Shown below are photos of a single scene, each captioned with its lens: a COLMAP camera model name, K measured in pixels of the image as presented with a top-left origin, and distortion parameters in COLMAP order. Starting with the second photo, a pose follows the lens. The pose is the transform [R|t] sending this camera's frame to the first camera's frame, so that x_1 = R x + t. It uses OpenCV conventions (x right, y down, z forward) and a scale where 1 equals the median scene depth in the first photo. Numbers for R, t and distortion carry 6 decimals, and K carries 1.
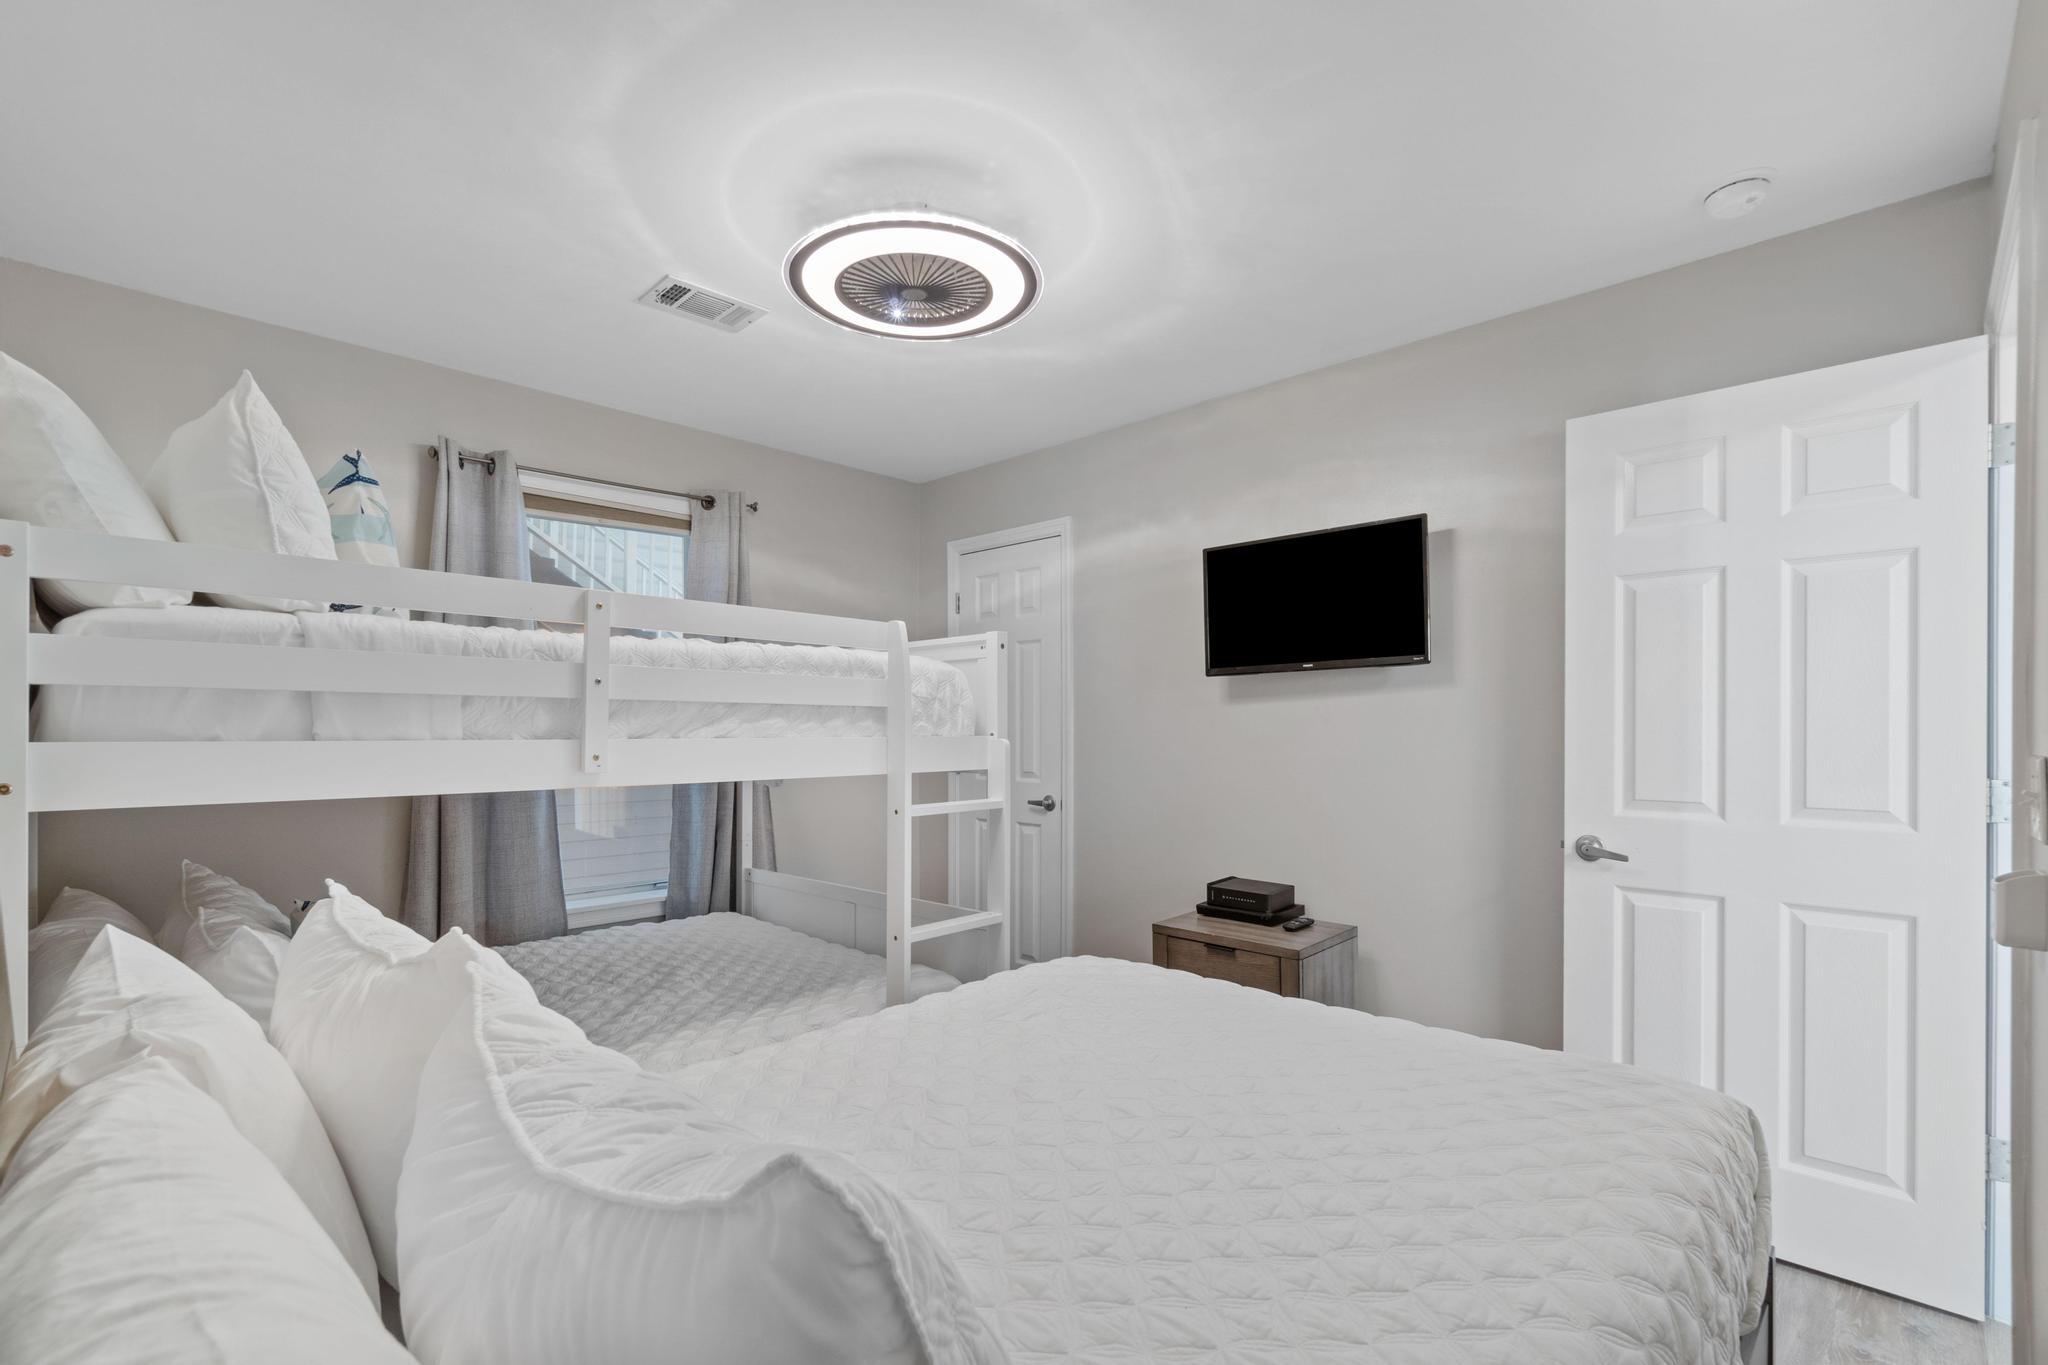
lens RADIAL K [[895.8, 0, 1059.3], [0, 895.8, 728.1], [0, 0, 1]] dist [-0.003792, 0.001872]
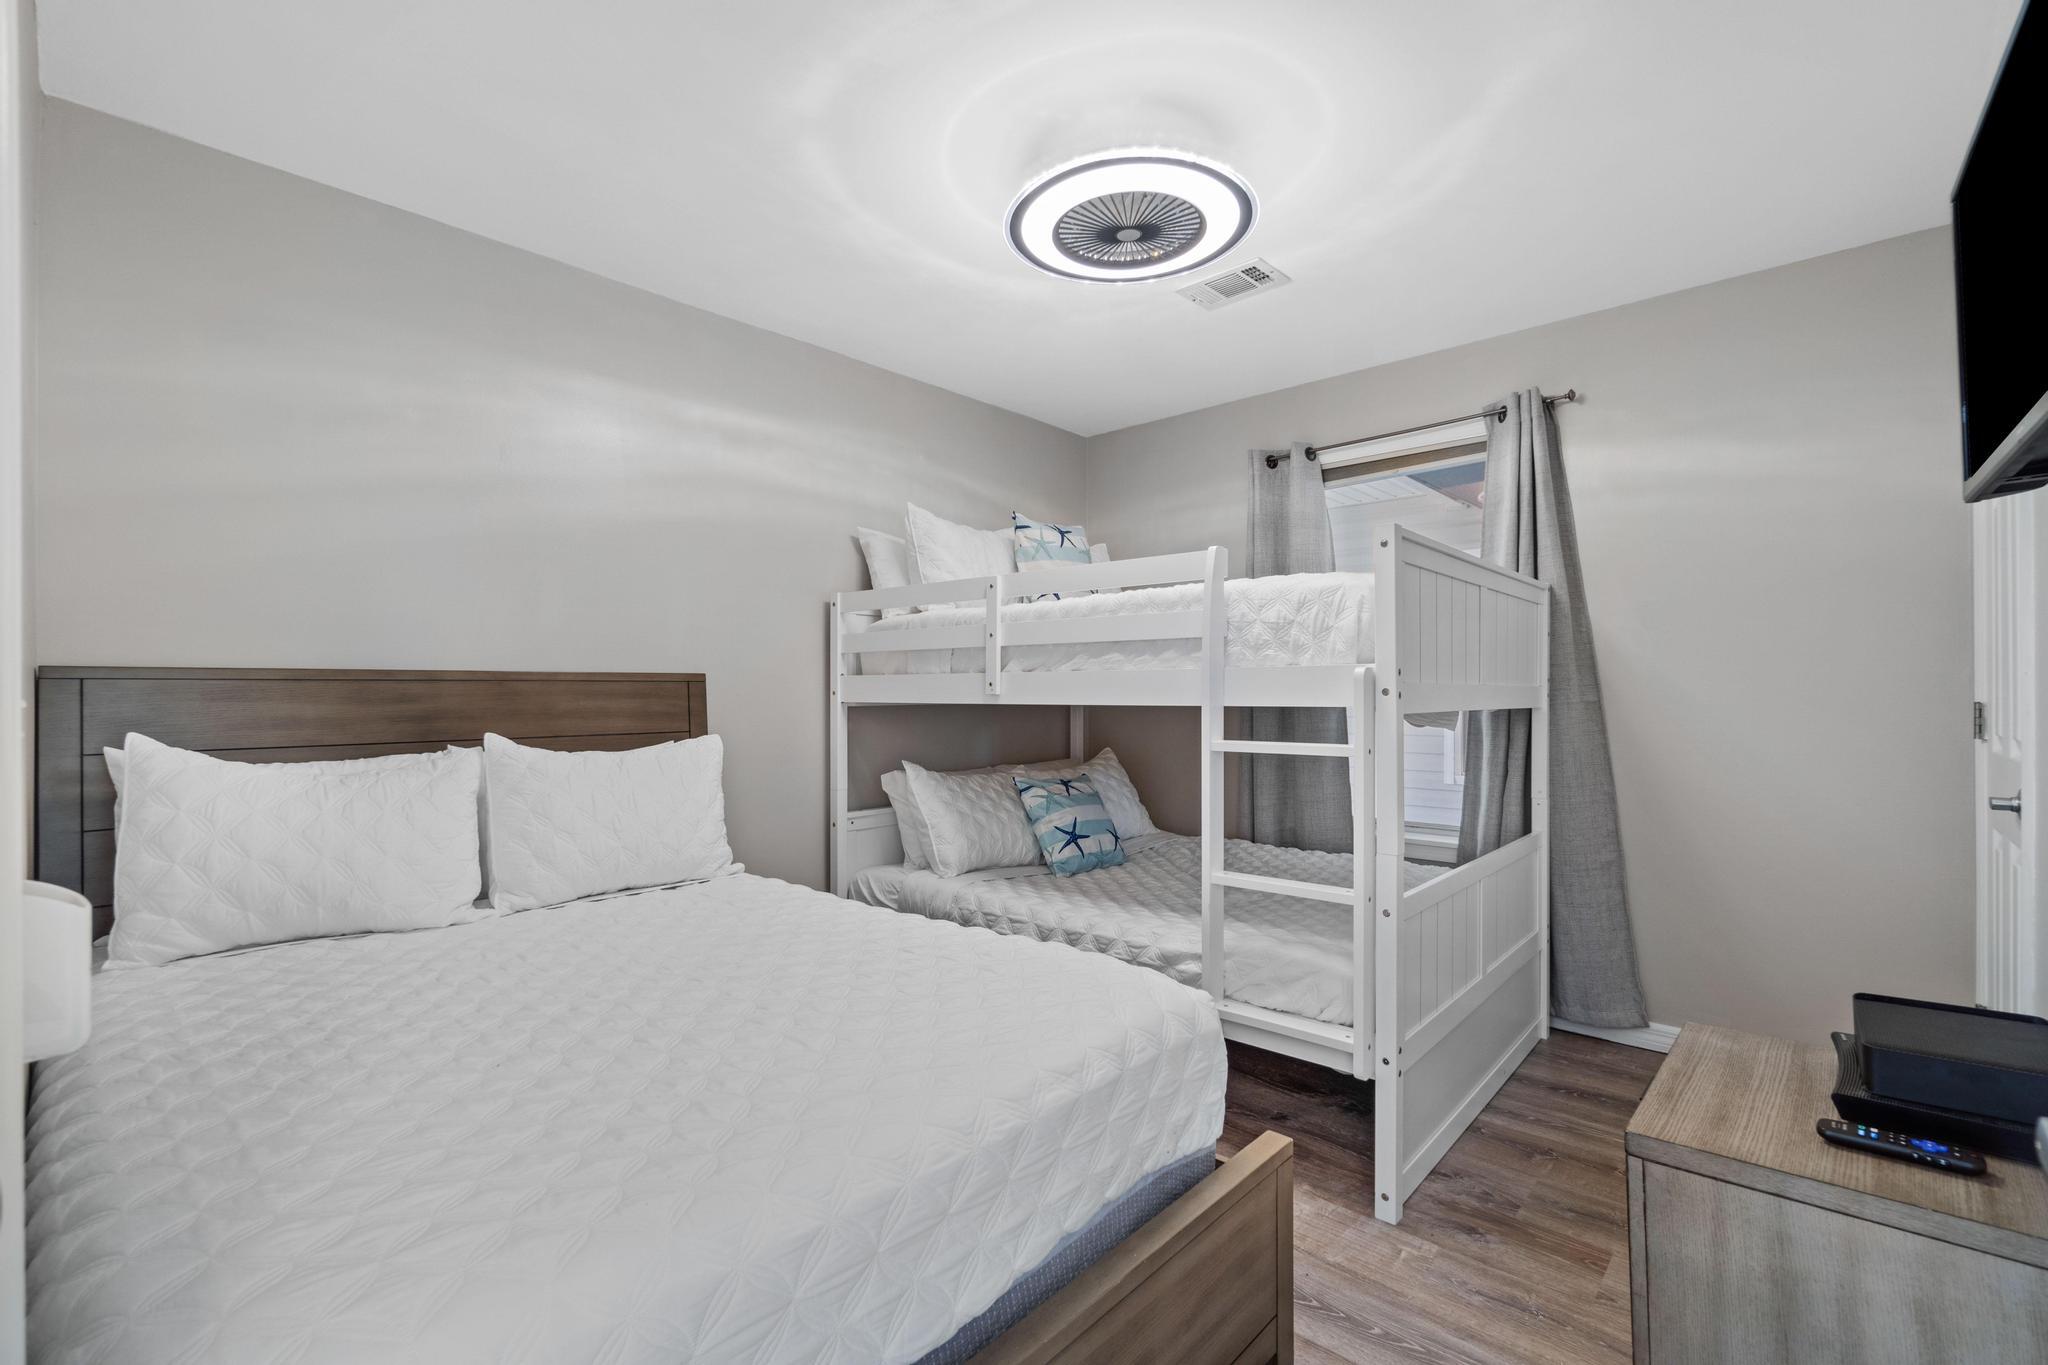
lens RADIAL K [[895.8, 0, 1007.7], [0, 895.8, 691.4], [0, 0, 1]] dist [-0.003792, 0.001872]
pose [[0.017777, -0.000747, -0.999842, 0.768843], [0.007864, 0.999969, -0.000607, 0.034425], [0.999811, -0.007852, 0.017783, 0.764273]]
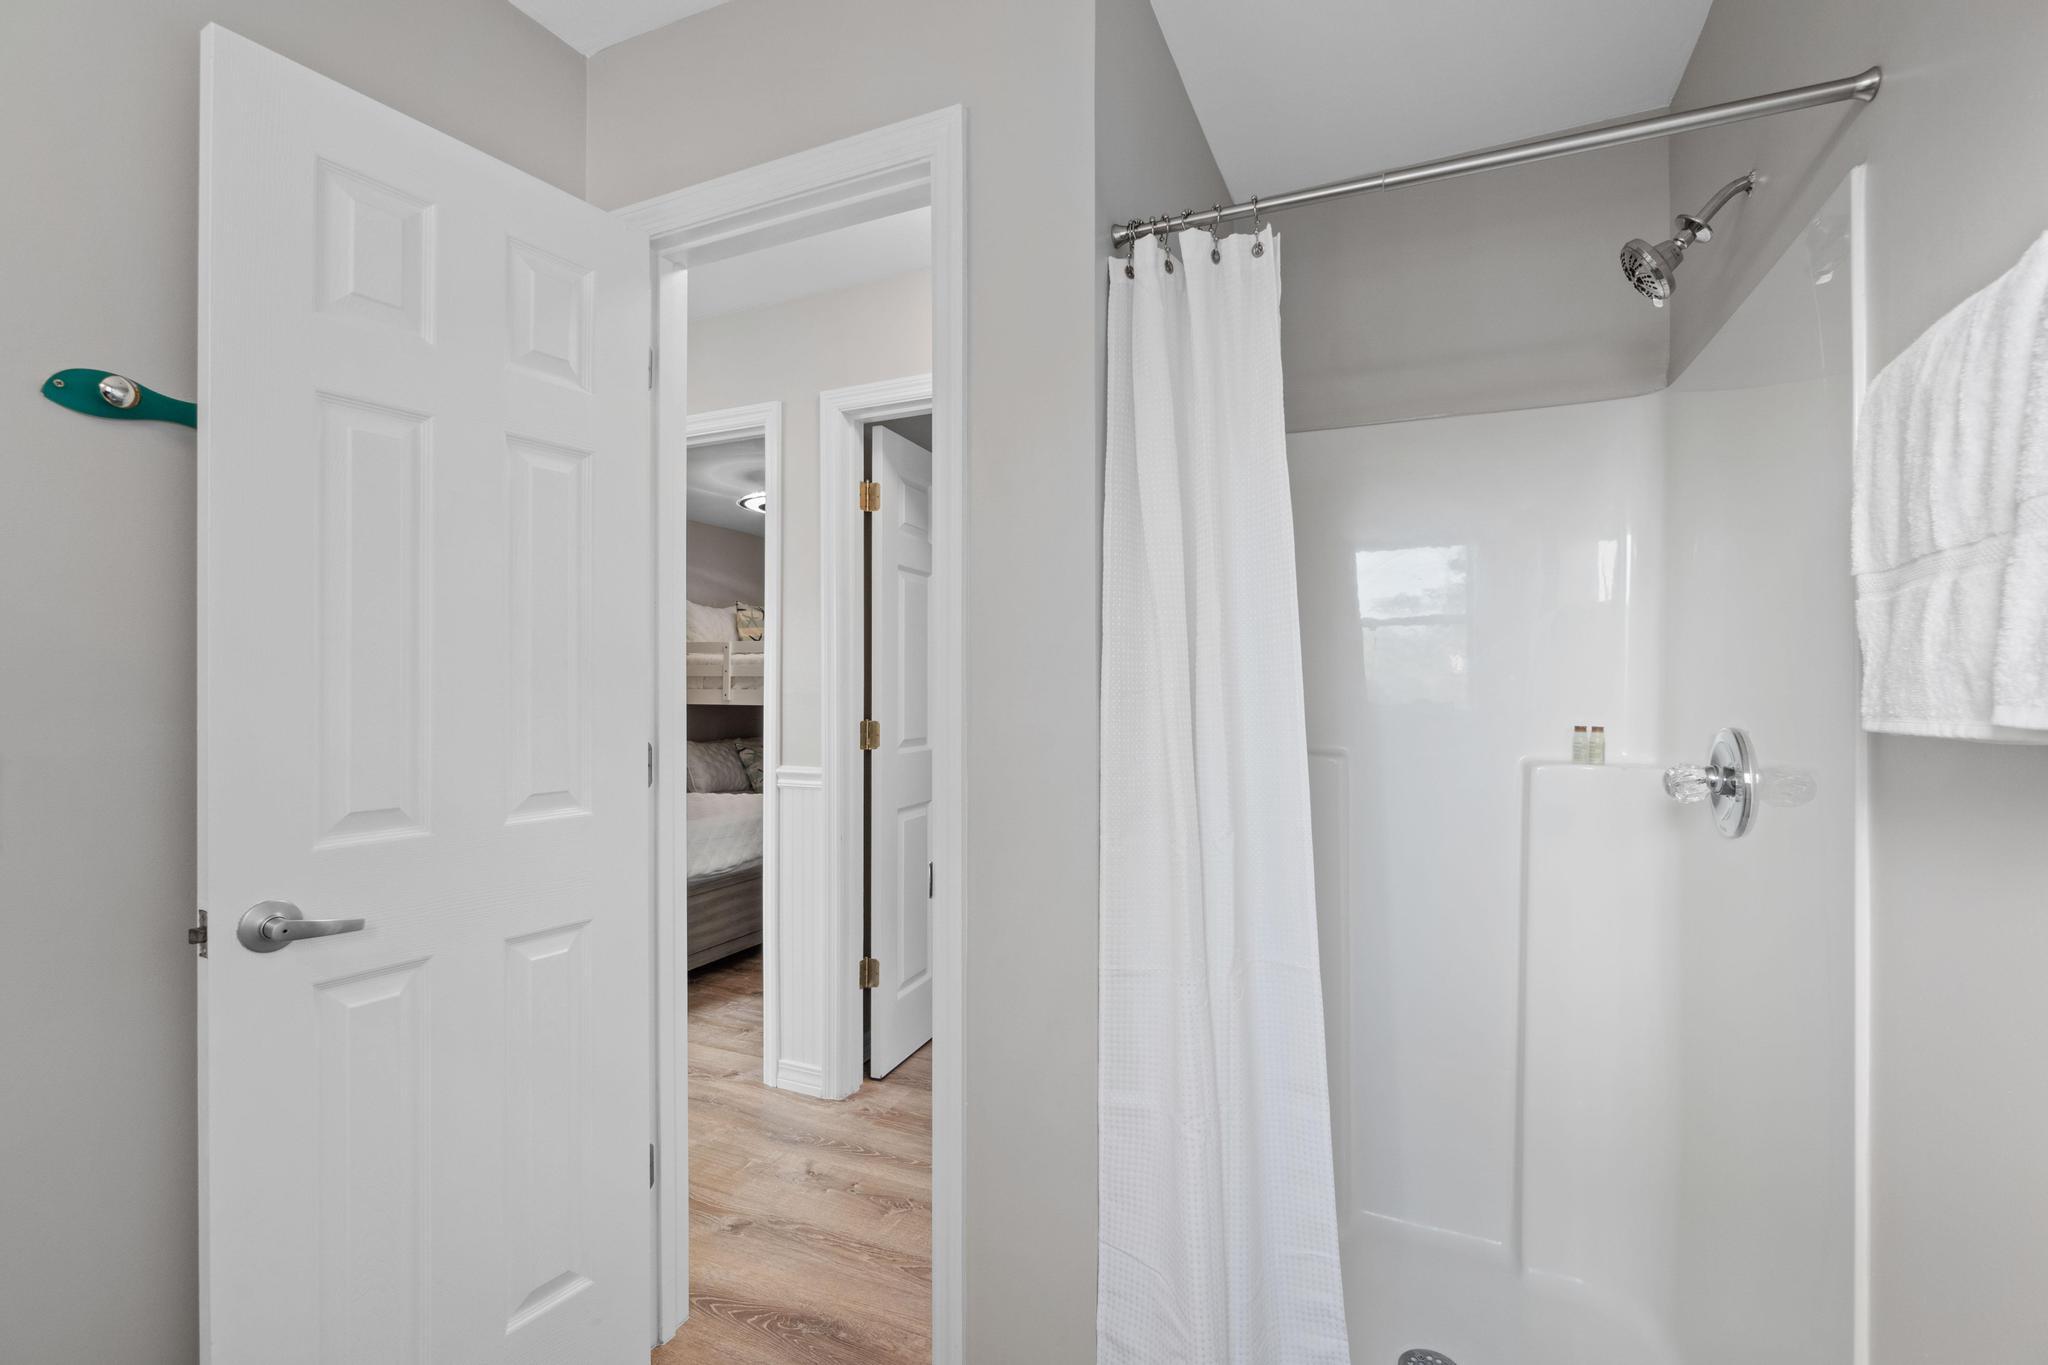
lens RADIAL K [[895.8, 0, 1024.3], [0, 895.8, 684.5], [0, 0, 1]] dist [-0.003792, 0.001872]
pose [[0.345816, -0.006933, -0.938277, 2.109527], [0.000026, 0.999973, -0.007379, 0.014113], [0.938302, 0.002528, 0.345807, 0.685348]]
